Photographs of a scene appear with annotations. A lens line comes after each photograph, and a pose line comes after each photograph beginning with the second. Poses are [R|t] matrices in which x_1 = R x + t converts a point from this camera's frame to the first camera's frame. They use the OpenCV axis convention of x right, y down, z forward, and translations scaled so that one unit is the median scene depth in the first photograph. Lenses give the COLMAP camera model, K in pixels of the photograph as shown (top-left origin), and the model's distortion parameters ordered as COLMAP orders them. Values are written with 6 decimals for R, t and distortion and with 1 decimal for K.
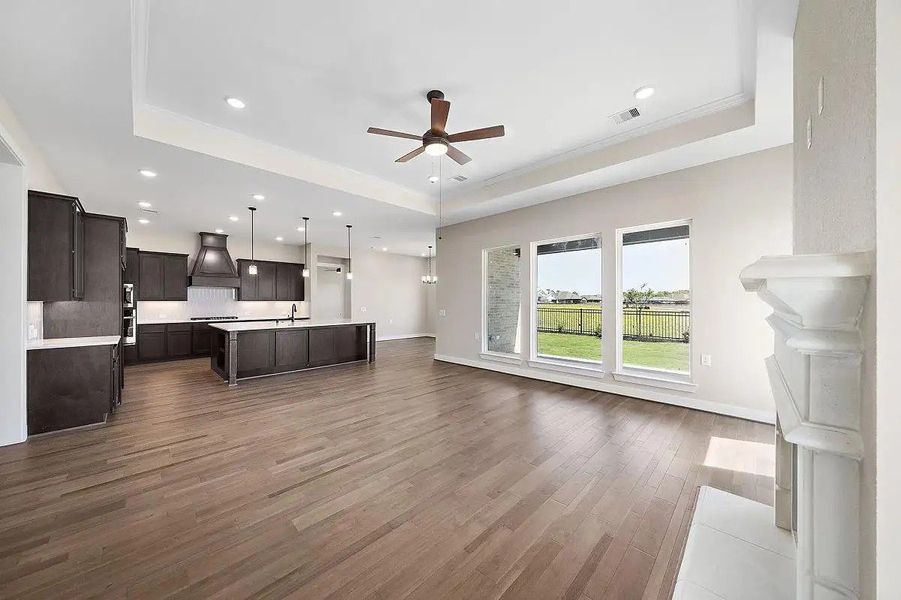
lens RADIAL K [[314.2, 0, 444.3], [0, 314.2, 300.1], [0, 0, 1]] dist [-0.000641, -0.000034]
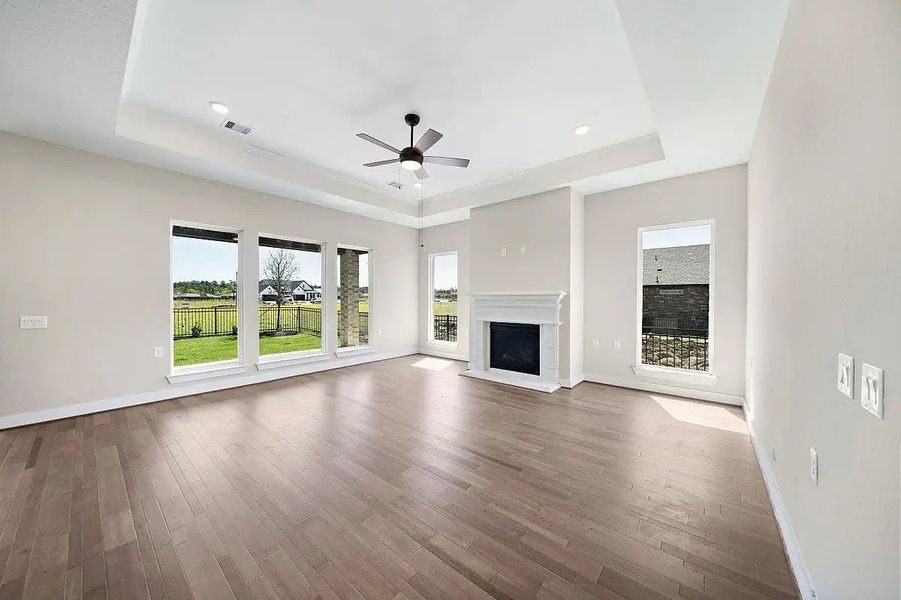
lens RADIAL K [[313.2, 0, 439.9], [0, 313.2, 298.0], [0, 0, 1]] dist [0.044863, -0.000012]
pose [[-0.068260, 0.001608, 0.997666, -0.709855], [-0.001745, 0.999997, -0.001731, 0.004483], [-0.997666, -0.001860, -0.068257, 0.582558]]
